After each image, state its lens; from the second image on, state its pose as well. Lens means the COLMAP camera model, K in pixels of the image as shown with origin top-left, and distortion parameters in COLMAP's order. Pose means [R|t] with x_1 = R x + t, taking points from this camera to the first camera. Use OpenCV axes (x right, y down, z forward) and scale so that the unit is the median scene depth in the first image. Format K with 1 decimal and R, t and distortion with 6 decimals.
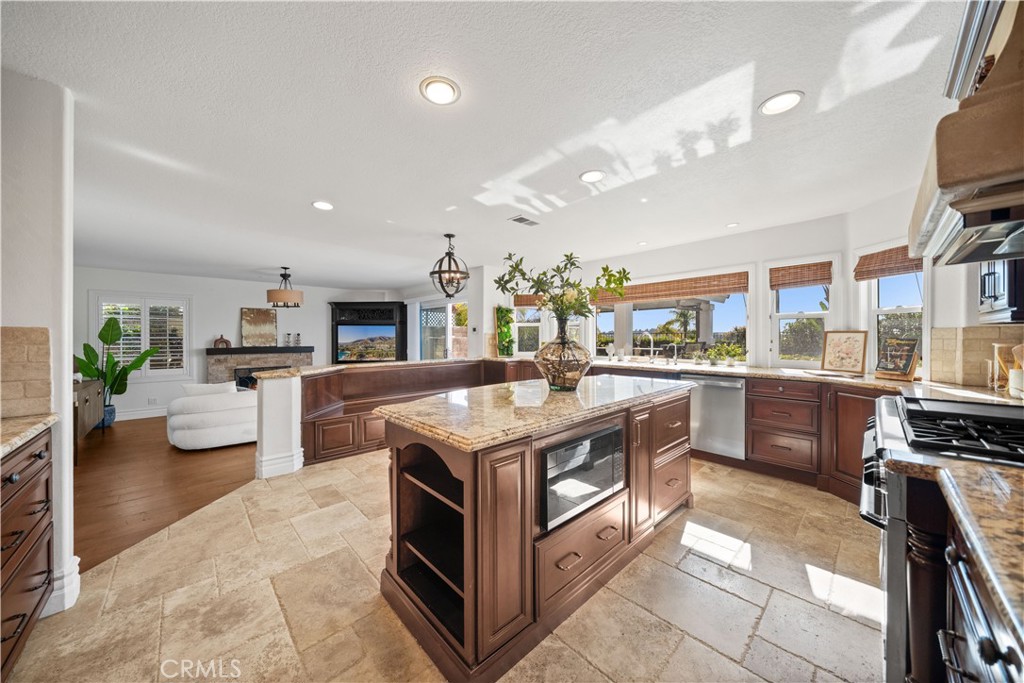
lens RADIAL K [[348.5, 0, 512.7], [0, 348.5, 338.3], [0, 0, 1]] dist [-0.008180, -0.000304]
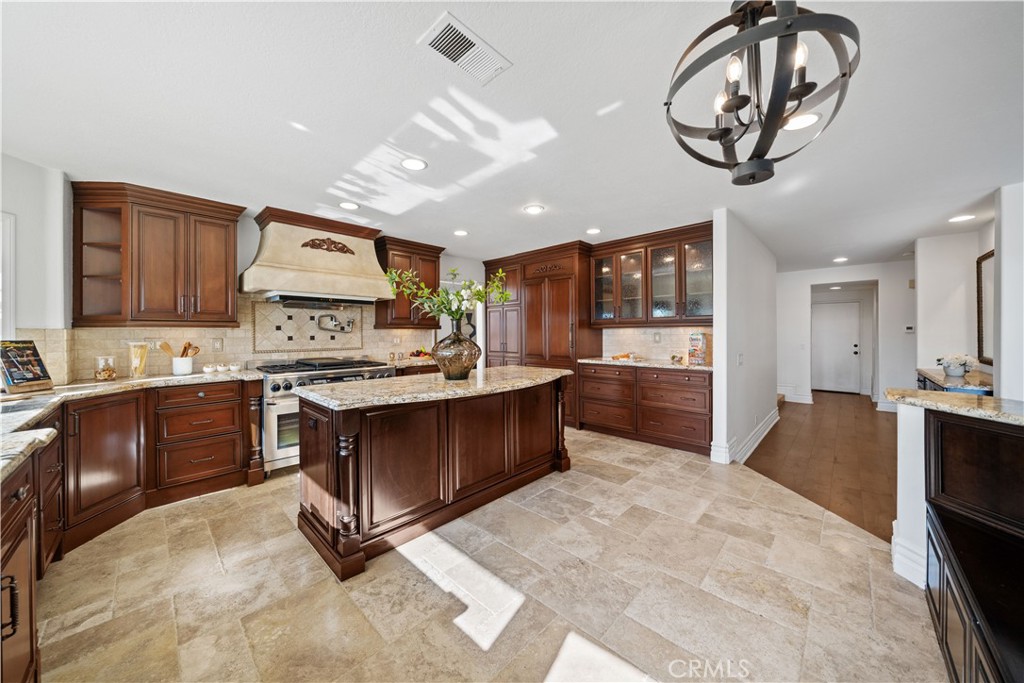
lens RADIAL K [[348.5, 0, 510.4], [0, 348.5, 331.9], [0, 0, 1]] dist [-0.008180, -0.000304]
pose [[-0.998894, 0.007605, -0.046399, 0.018946], [0.007371, 0.999959, 0.005211, -0.014946], [0.046436, 0.004863, -0.998909, 2.008906]]
